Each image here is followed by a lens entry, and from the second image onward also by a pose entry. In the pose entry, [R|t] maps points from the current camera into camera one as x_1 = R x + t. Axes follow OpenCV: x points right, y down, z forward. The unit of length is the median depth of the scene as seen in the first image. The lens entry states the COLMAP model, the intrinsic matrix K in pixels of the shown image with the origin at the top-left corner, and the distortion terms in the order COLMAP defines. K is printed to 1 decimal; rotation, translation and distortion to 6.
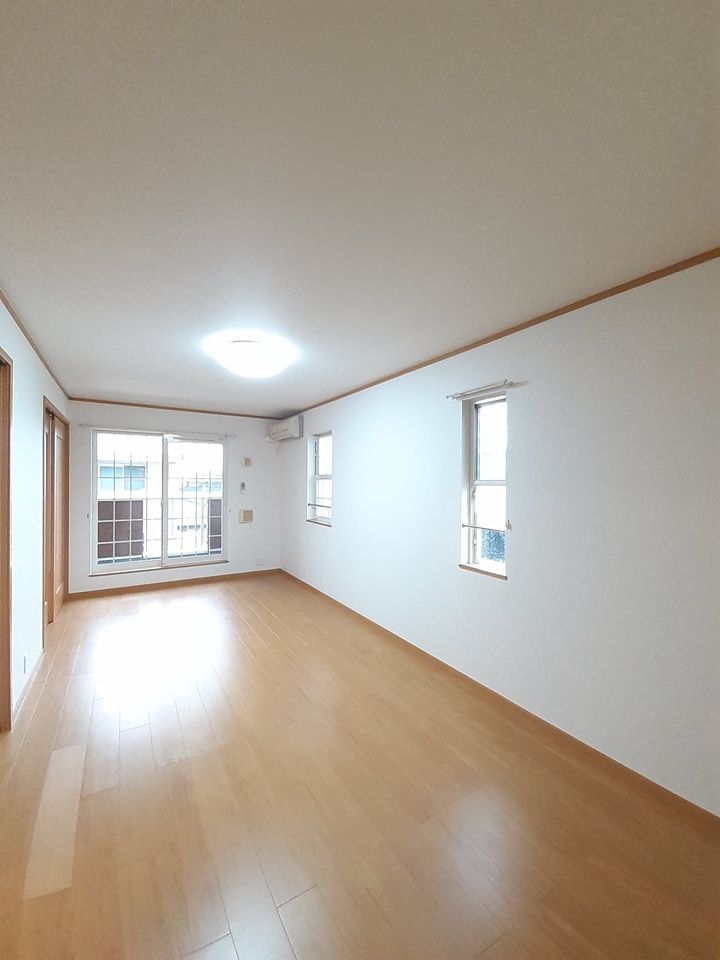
lens RADIAL K [[387.0, 0, 356.0], [0, 387.0, 481.5], [0, 0, 1]] dist [0.001408, -0.000113]
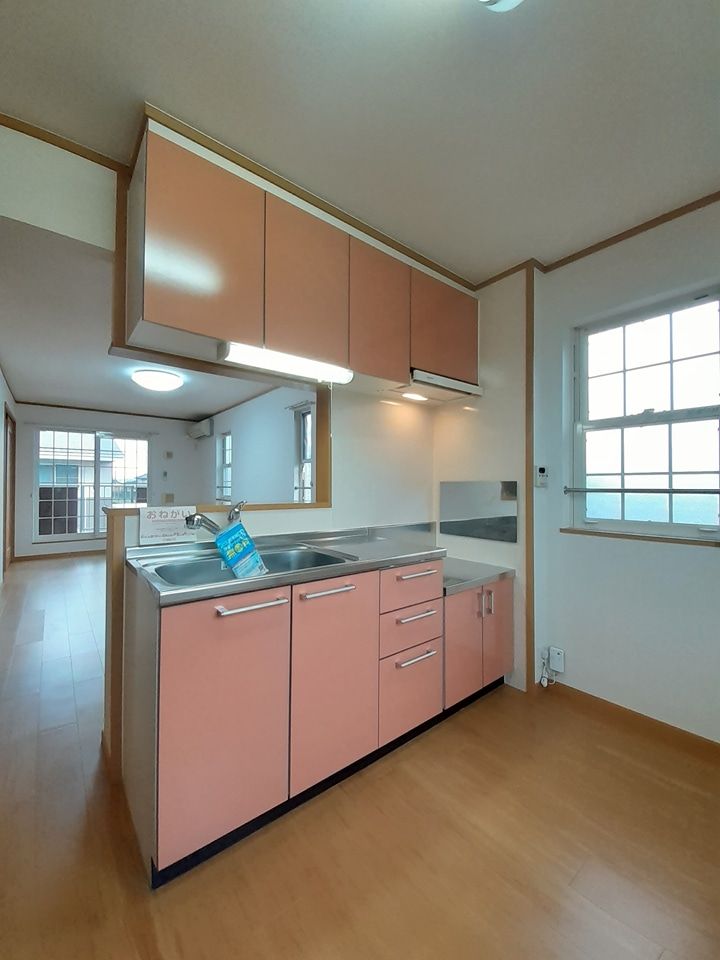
lens RADIAL K [[387.0, 0, 365.3], [0, 387.0, 479.7], [0, 0, 1]] dist [0.001408, -0.000113]
pose [[0.990678, -0.008476, 0.135957, 0.193502], [0.010645, 0.999827, -0.015238, 0.059896], [-0.135805, 0.016543, 0.990598, -0.356764]]
